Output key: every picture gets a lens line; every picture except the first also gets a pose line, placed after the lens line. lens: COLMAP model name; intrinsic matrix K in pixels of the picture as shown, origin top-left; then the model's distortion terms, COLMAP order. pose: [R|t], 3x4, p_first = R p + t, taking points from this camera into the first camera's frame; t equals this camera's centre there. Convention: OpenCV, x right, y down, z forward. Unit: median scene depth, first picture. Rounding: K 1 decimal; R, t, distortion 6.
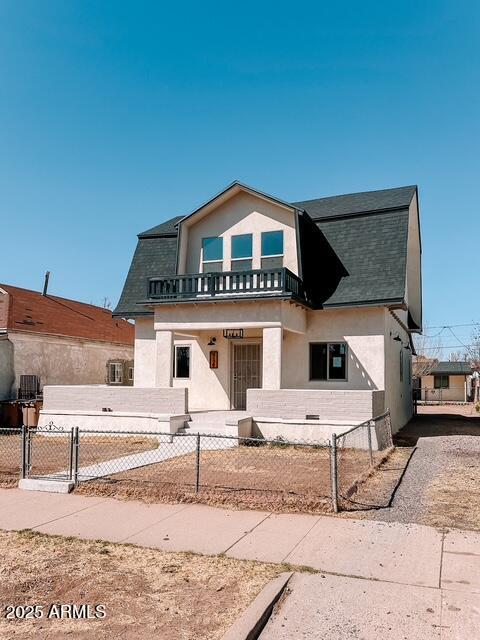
lens RADIAL K [[500.5, 0, 230.8], [0, 500.5, 342.5], [0, 0, 1]] dist [0.058608, -0.002791]
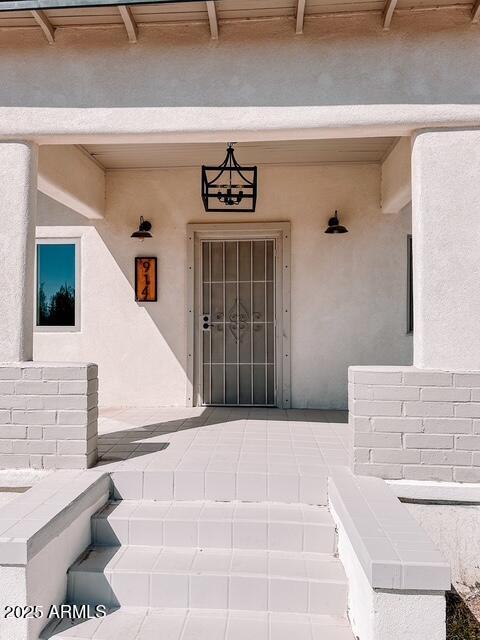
lens RADIAL K [[464.1, 0, 240.0], [0, 464.1, 320.0], [0, 0, 1]] dist [0.047639, -0.001615]
pose [[0.945664, 0.001577, 0.325142, -0.088182], [-0.018835, 0.998575, 0.049937, 0.050458], [-0.324599, -0.053348, 0.944346, 0.693630]]
